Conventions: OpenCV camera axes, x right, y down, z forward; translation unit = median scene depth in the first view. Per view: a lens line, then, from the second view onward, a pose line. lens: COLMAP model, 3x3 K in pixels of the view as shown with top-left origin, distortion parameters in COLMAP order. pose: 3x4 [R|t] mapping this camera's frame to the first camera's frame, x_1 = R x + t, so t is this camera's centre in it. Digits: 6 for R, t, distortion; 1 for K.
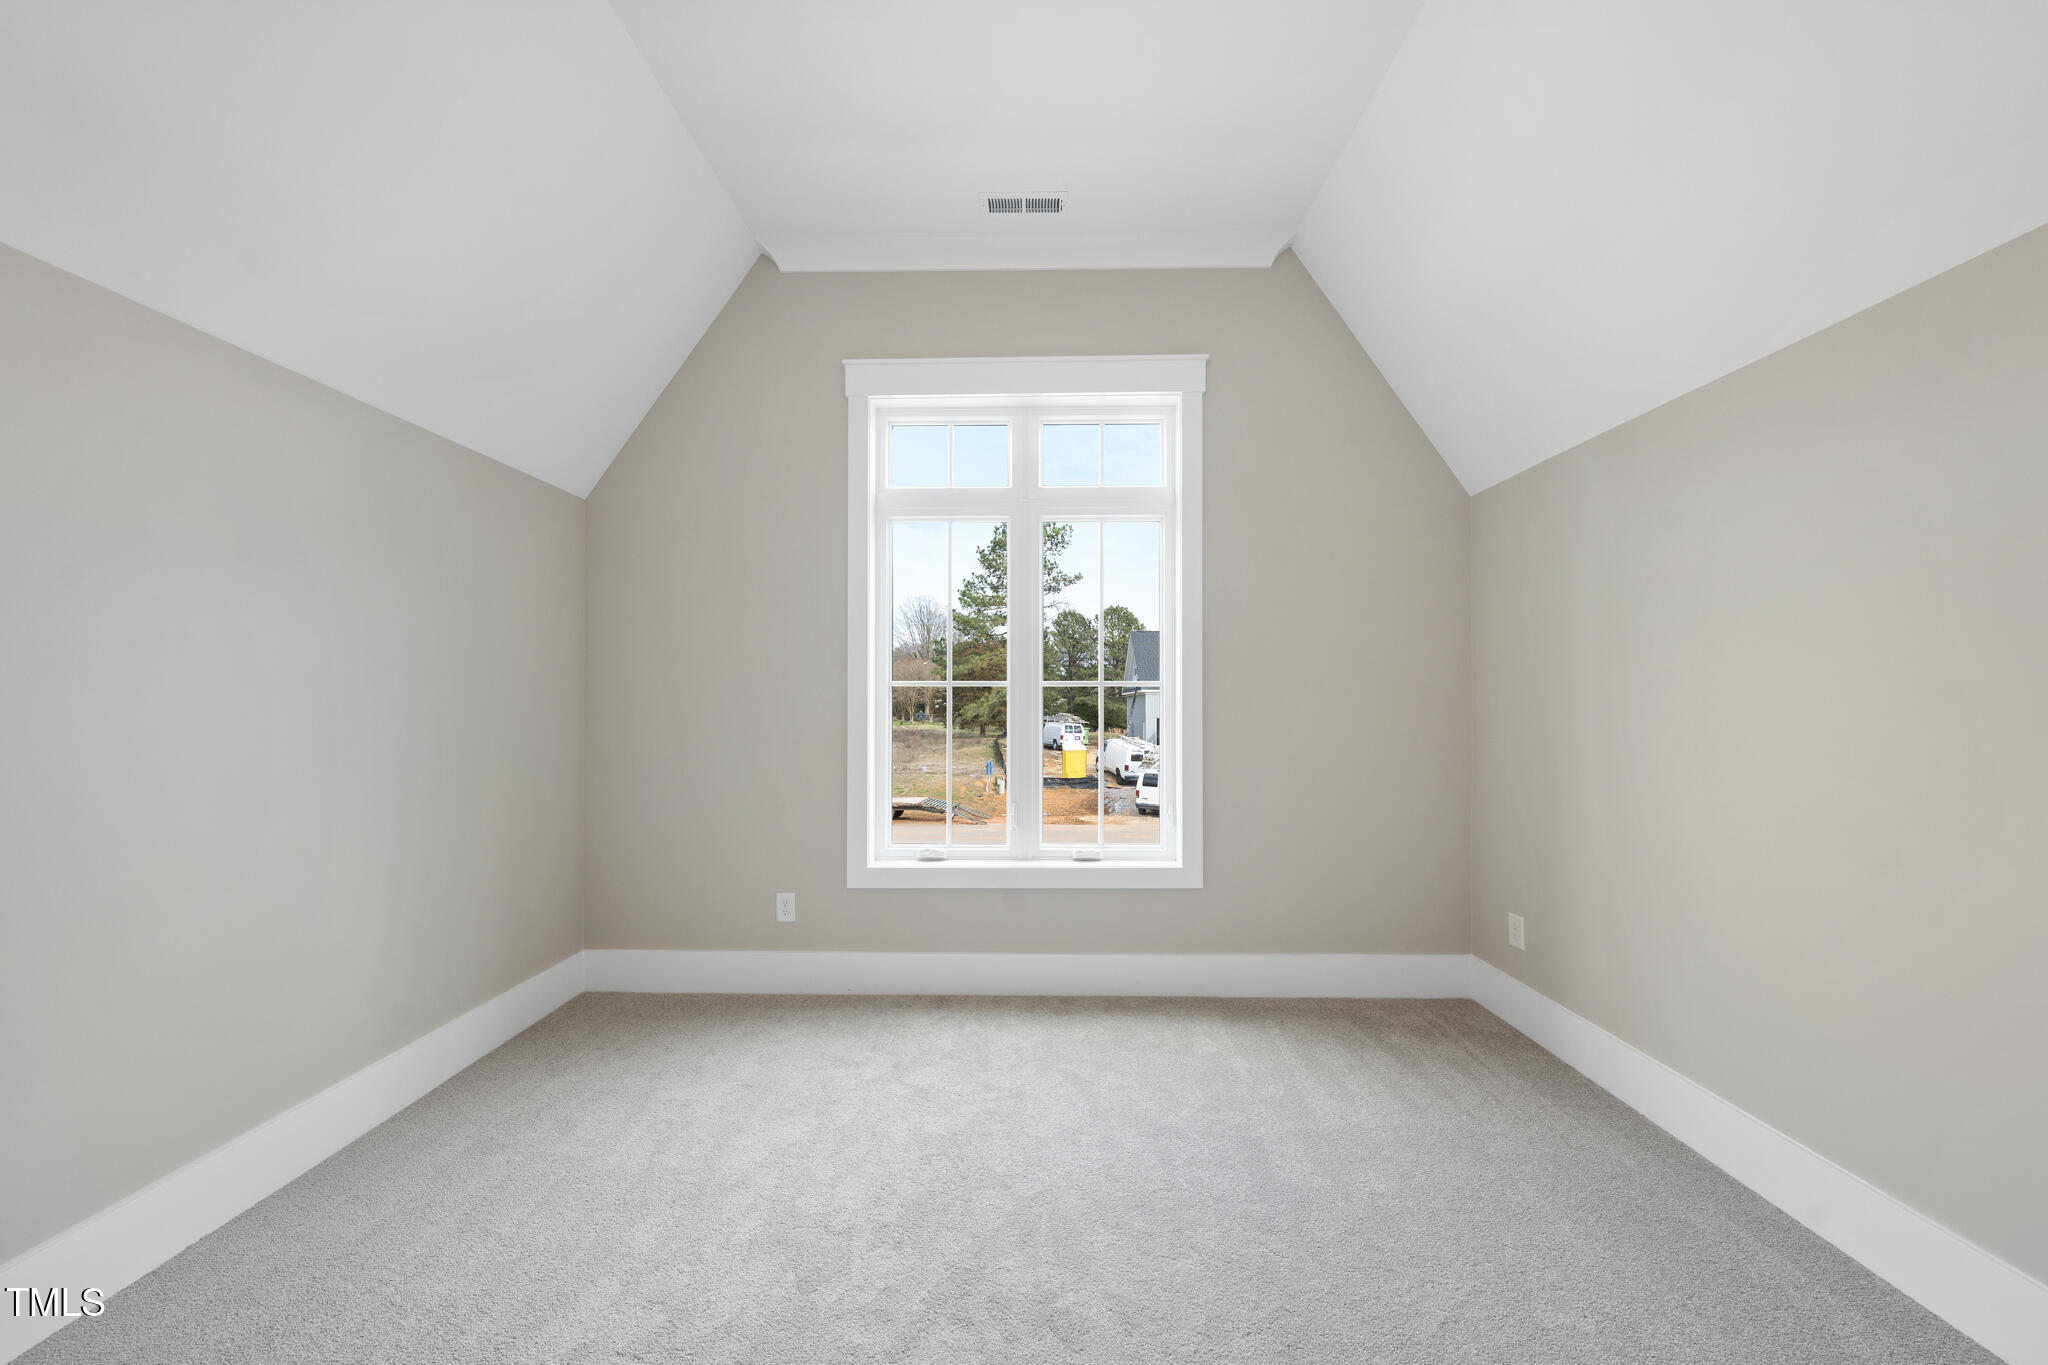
lens RADIAL K [[704.8, 0, 1014.2], [0, 704.8, 682.2], [0, 0, 1]] dist [-0.000234, -0.000591]
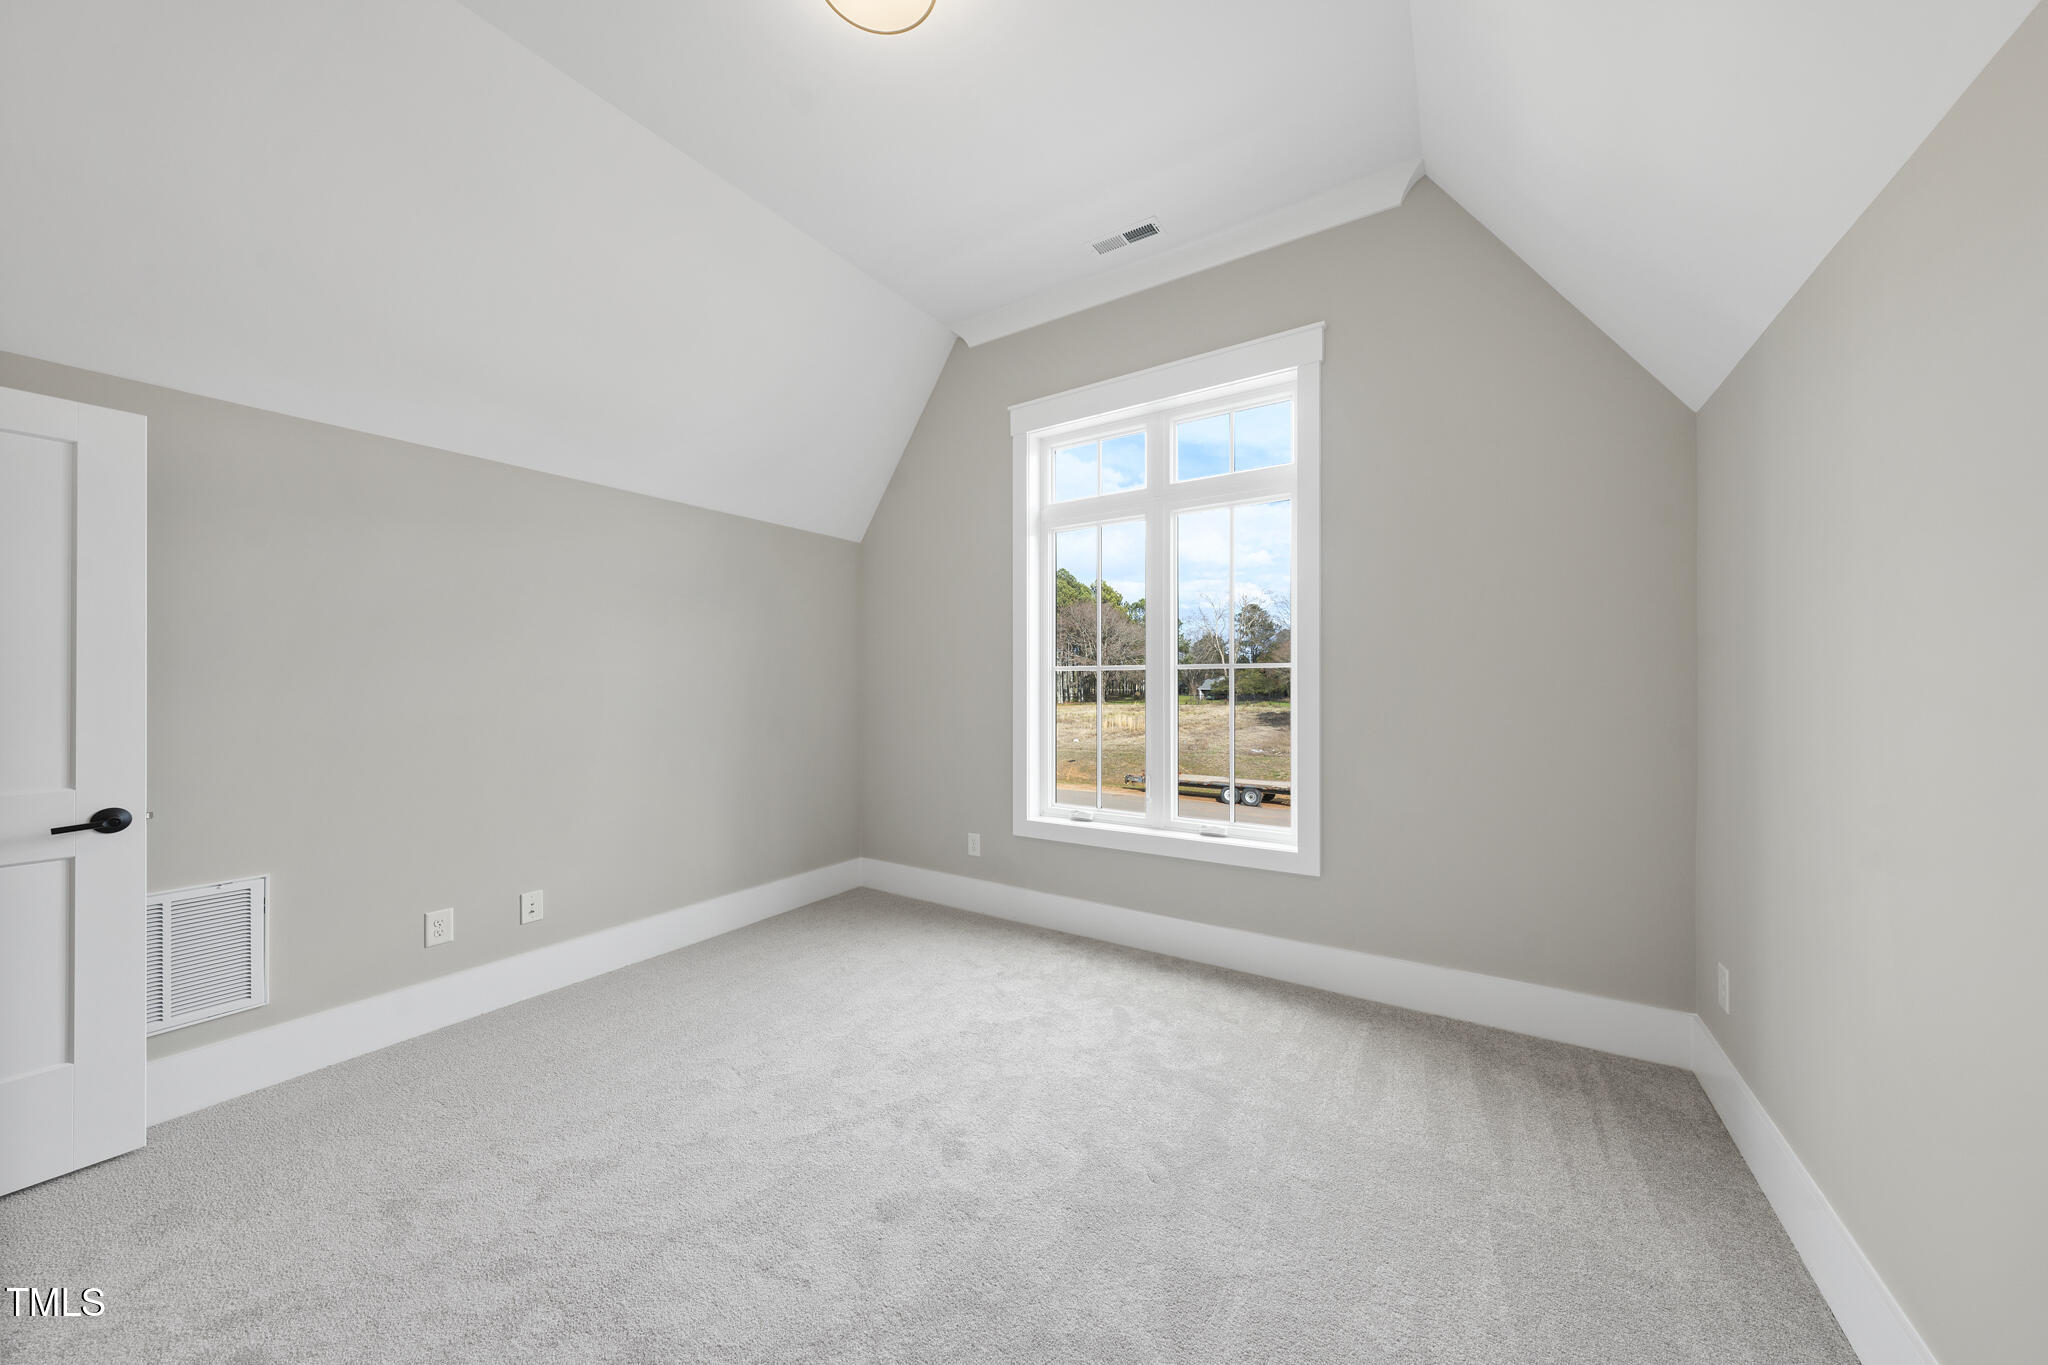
lens RADIAL K [[704.8, 0, 1040.4], [0, 704.8, 666.0], [0, 0, 1]] dist [-0.000234, -0.000591]
pose [[0.848098, -0.014952, -0.529628, 0.462547], [0.016638, 0.999860, -0.001585, -0.001344], [0.529577, -0.007468, 0.848229, -0.020339]]
